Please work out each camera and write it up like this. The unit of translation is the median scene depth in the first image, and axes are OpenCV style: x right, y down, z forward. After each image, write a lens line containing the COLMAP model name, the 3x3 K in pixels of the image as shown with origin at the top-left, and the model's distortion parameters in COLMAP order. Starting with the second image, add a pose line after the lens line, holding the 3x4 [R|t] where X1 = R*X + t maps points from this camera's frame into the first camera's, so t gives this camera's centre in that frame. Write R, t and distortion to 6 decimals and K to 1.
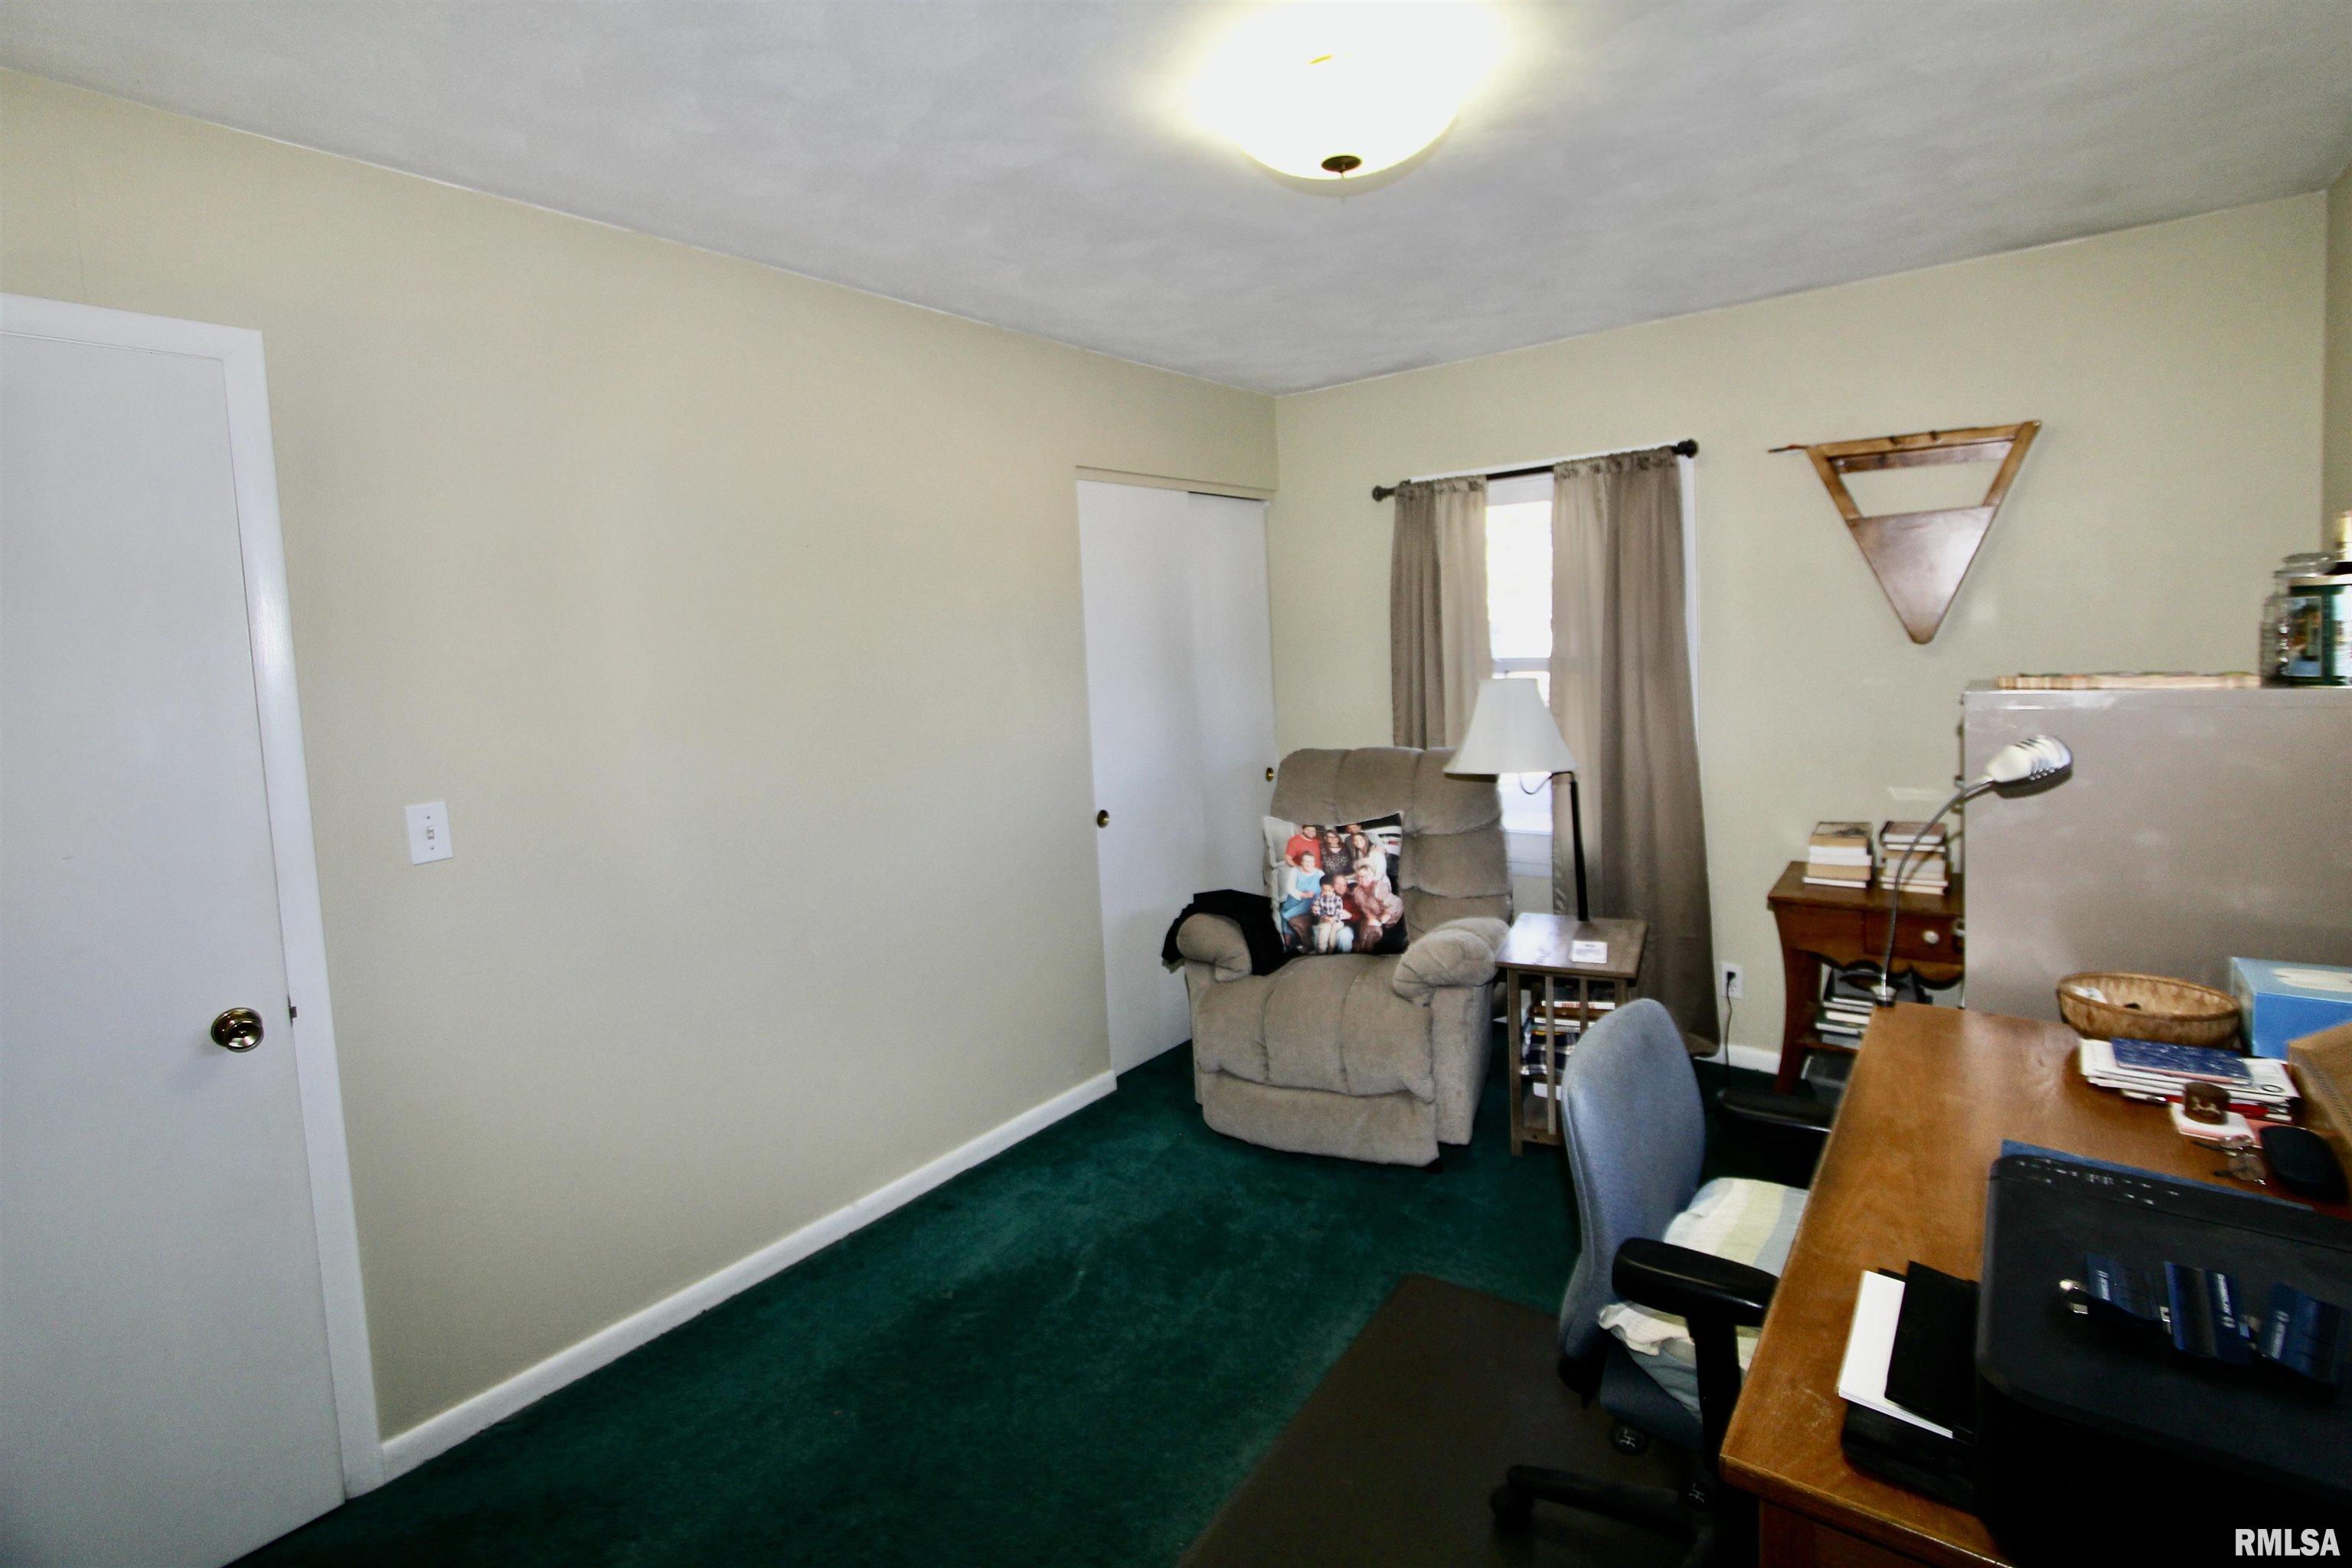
lens RADIAL K [[1077.8, 0, 1212.4], [0, 1077.8, 704.3], [0, 0, 1]] dist [-0.024021, 0.005468]
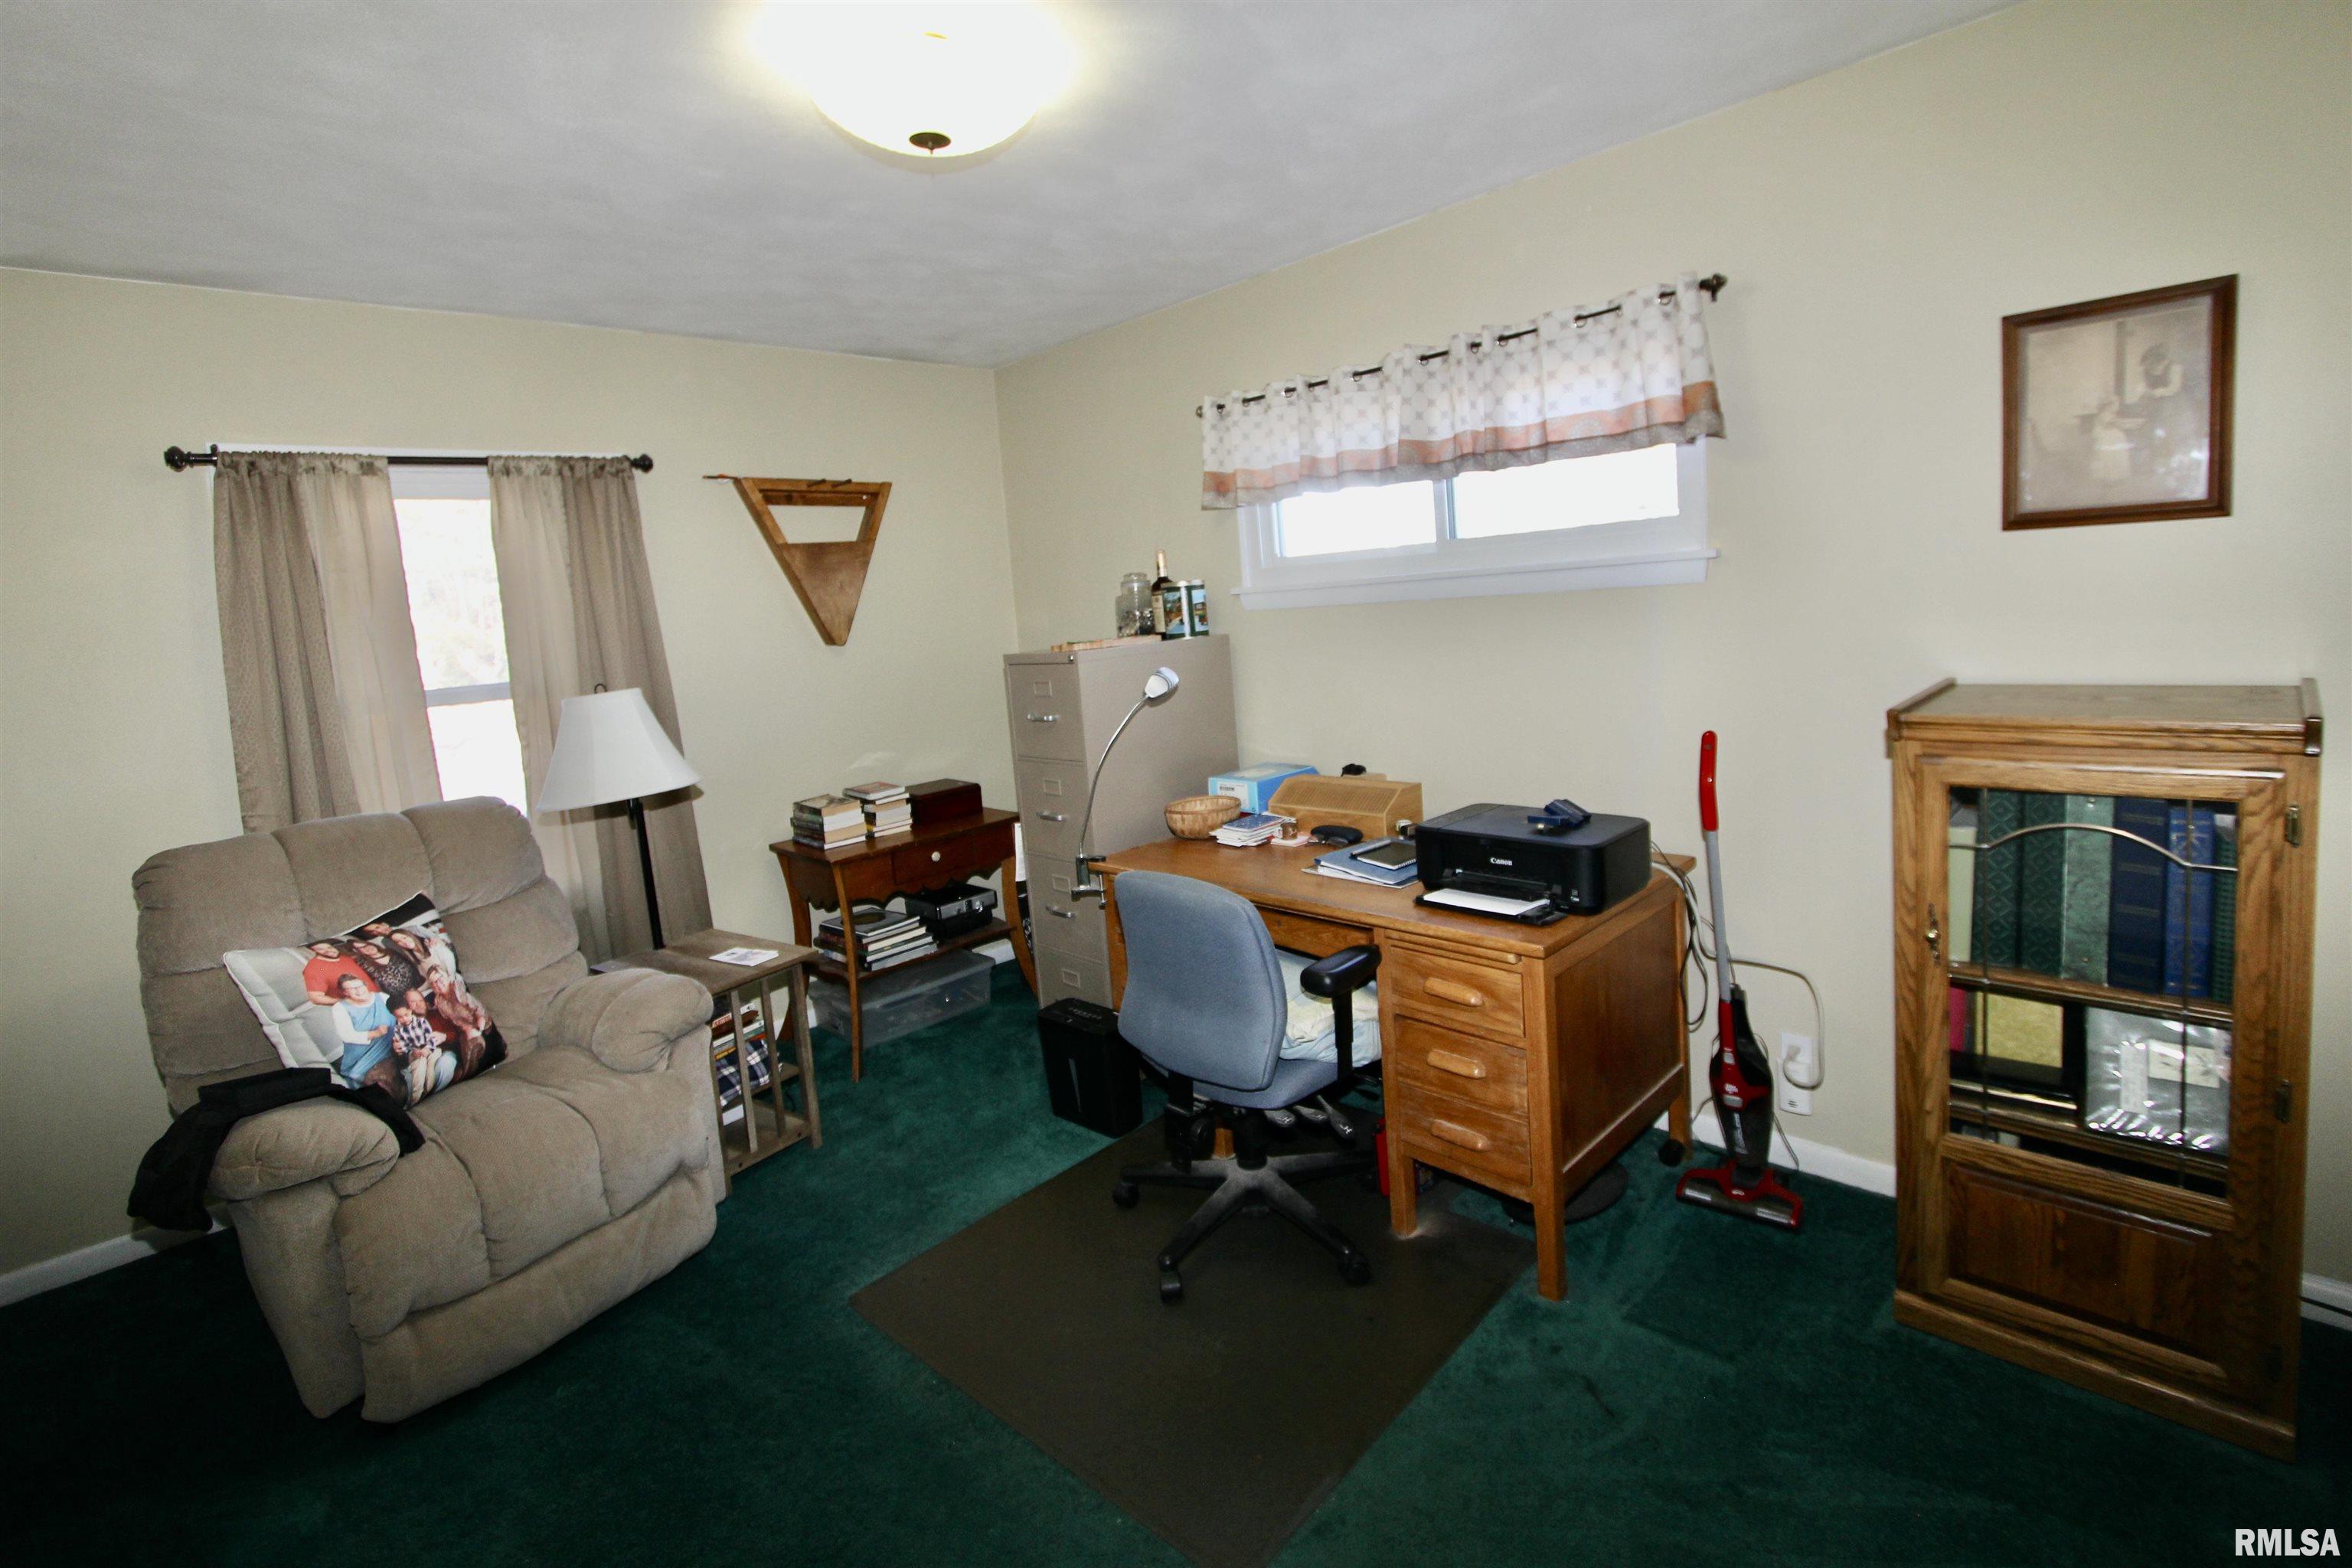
lens RADIAL K [[1079.1, 0, 1208.8], [0, 1079.1, 710.6], [0, 0, 1]] dist [-0.021316, 0.005264]
pose [[0.142192, -0.071427, 0.987259, -0.488140], [0.131530, 0.989912, 0.052676, 0.008166], [-0.981061, 0.122364, 0.150152, 0.352481]]
